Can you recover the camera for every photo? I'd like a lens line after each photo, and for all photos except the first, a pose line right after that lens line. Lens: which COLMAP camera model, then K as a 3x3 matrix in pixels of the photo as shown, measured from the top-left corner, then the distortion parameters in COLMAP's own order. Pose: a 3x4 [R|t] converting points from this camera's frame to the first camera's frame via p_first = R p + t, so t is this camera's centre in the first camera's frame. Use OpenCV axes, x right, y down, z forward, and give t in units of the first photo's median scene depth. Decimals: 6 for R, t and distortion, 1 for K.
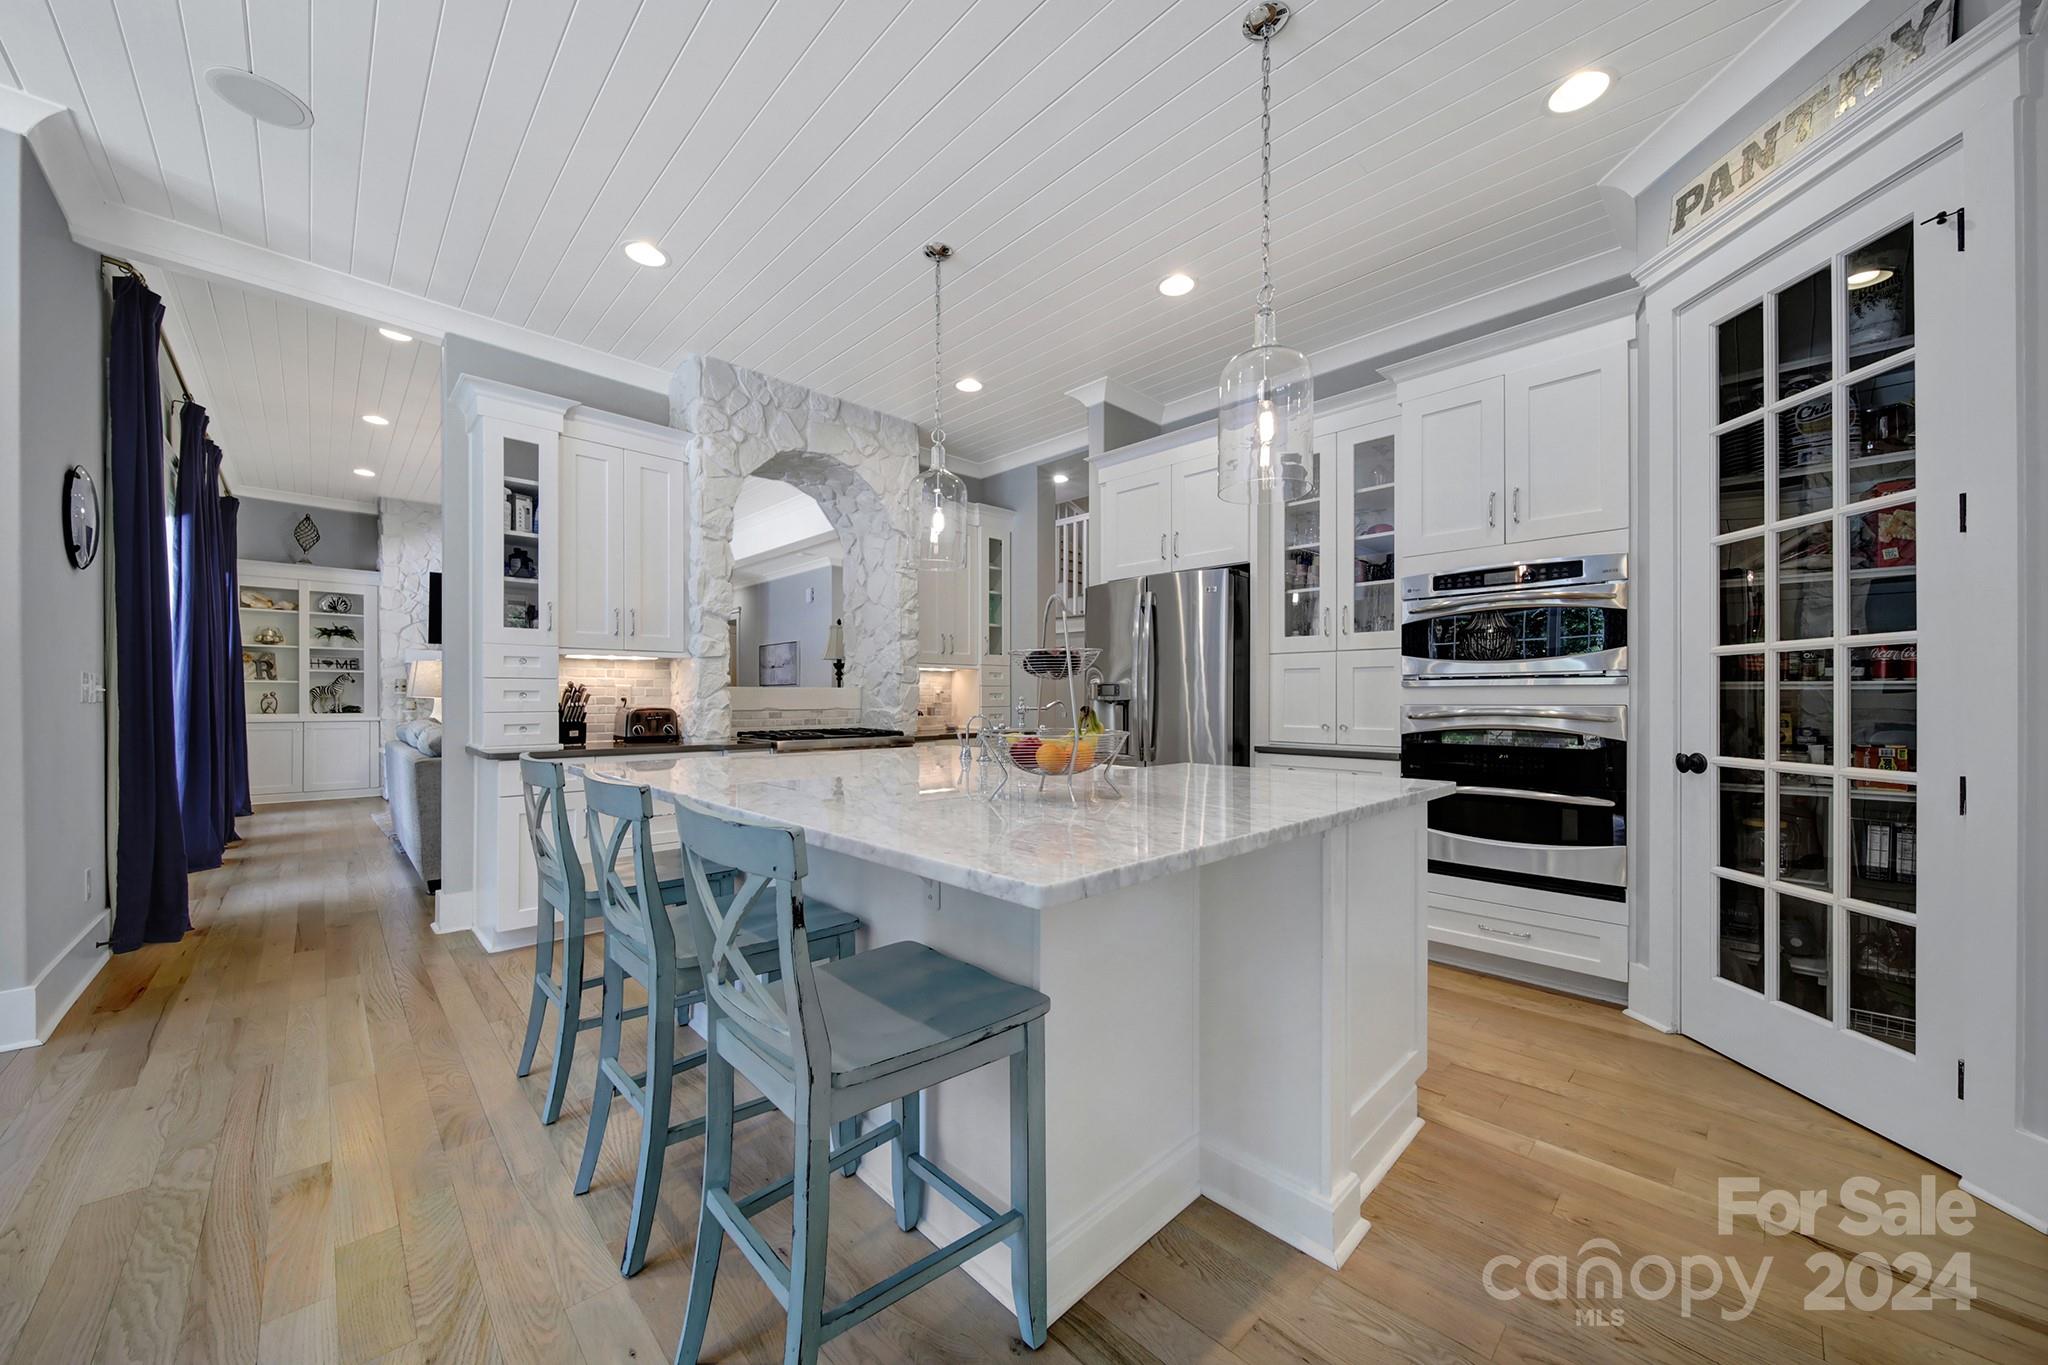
lens RADIAL K [[722.5, 0, 1012.6], [0, 722.5, 694.7], [0, 0, 1]] dist [-0.000383, -0.000591]
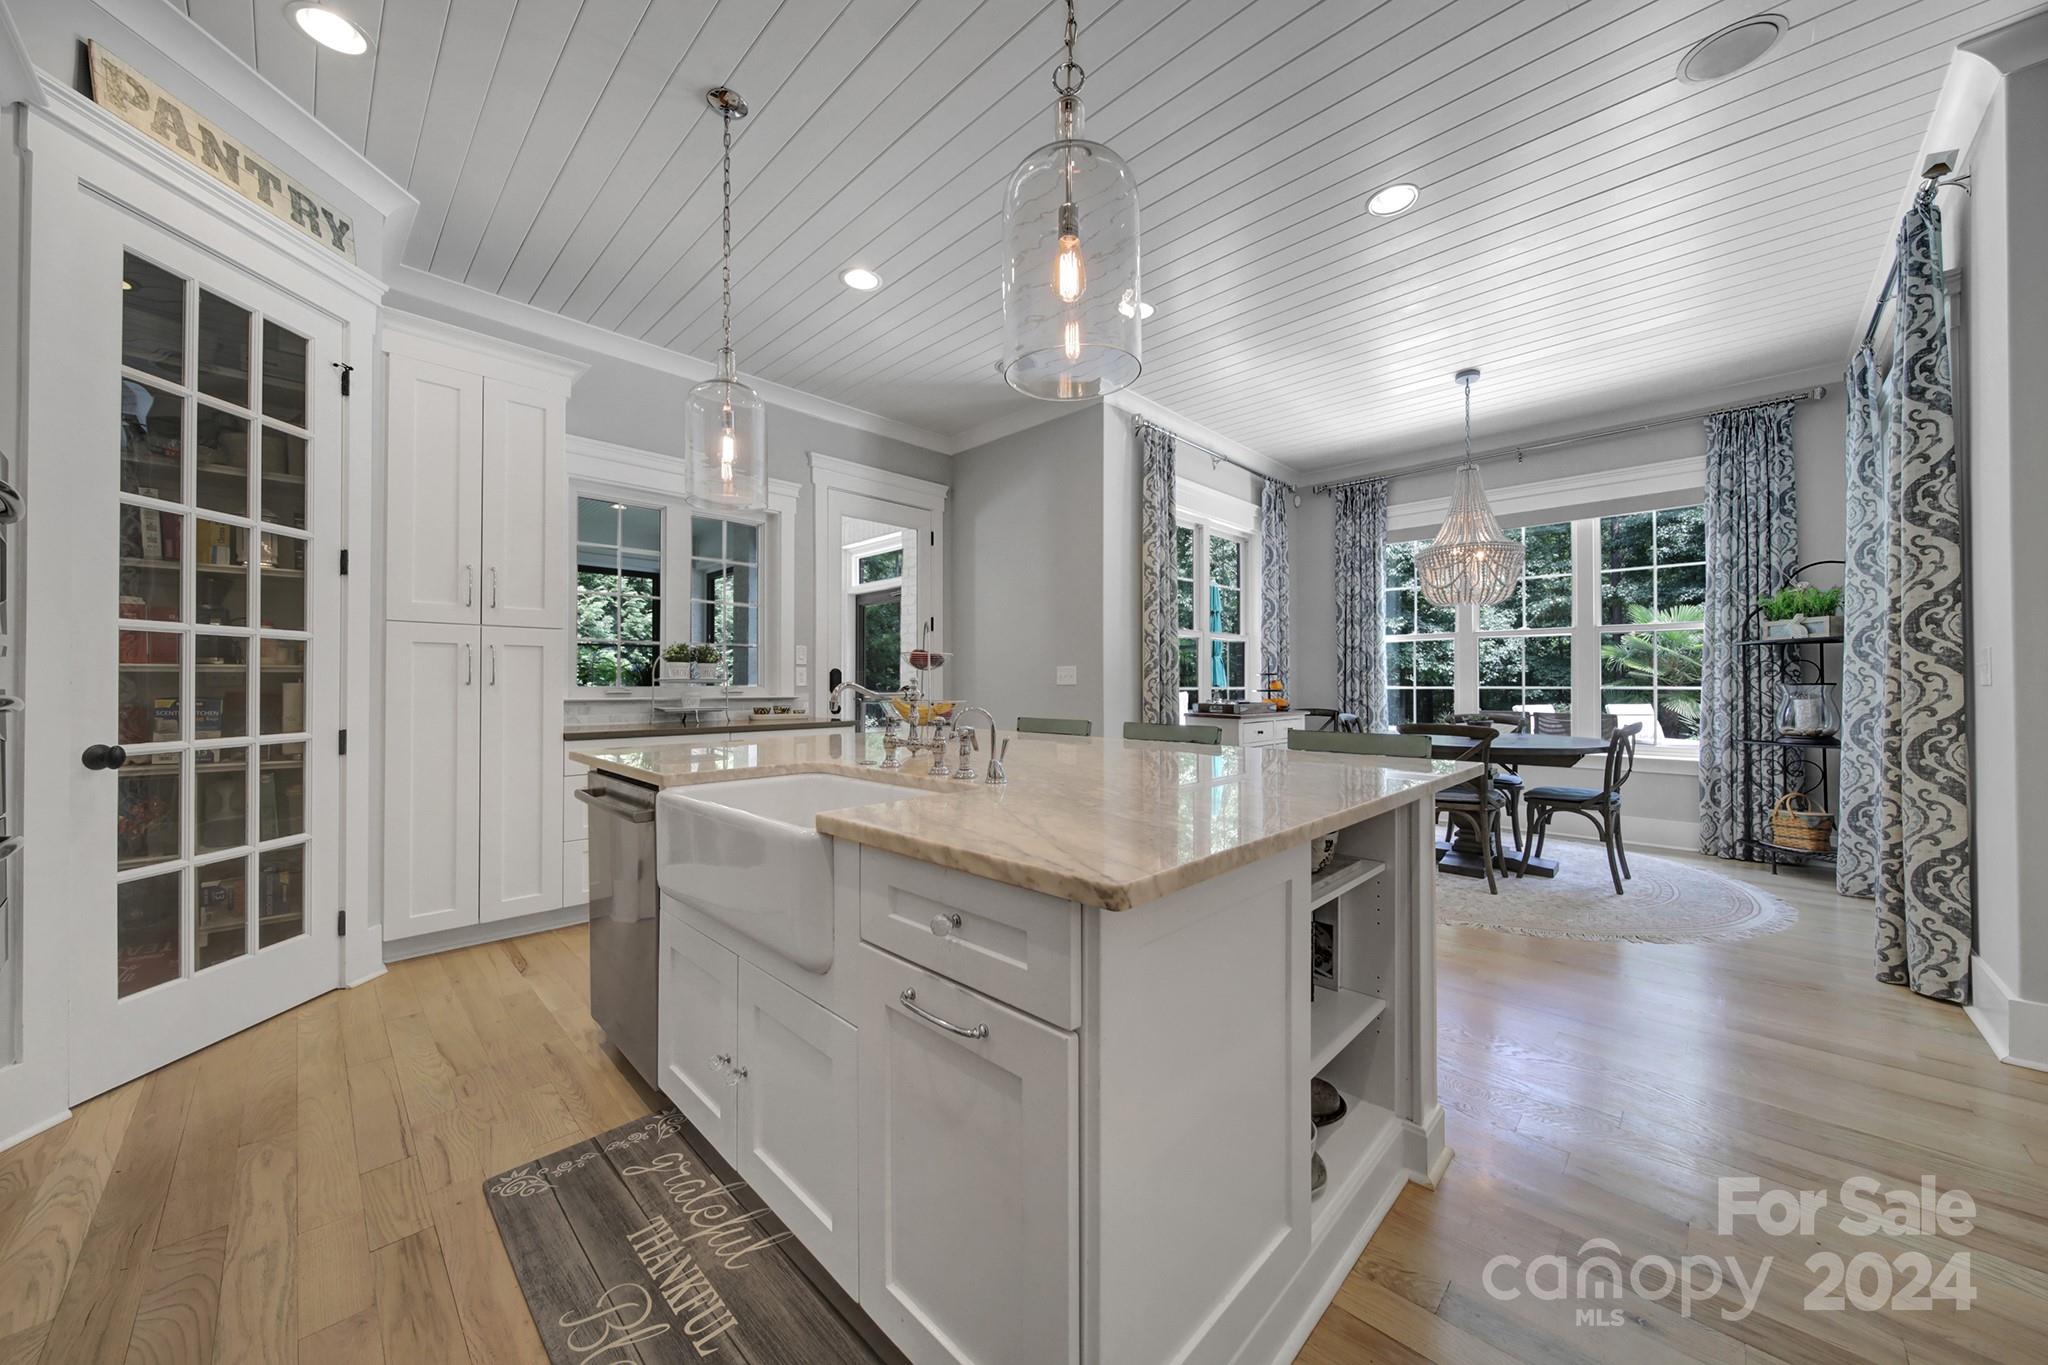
lens RADIAL K [[722.5, 0, 1020.9], [0, 722.5, 679.7], [0, 0, 1]] dist [-0.000383, -0.000591]
pose [[-0.999685, -0.003085, -0.024902, -0.089128], [-0.002834, 0.999945, -0.010118, 0.012622], [0.024932, -0.010044, -0.999639, 2.017797]]
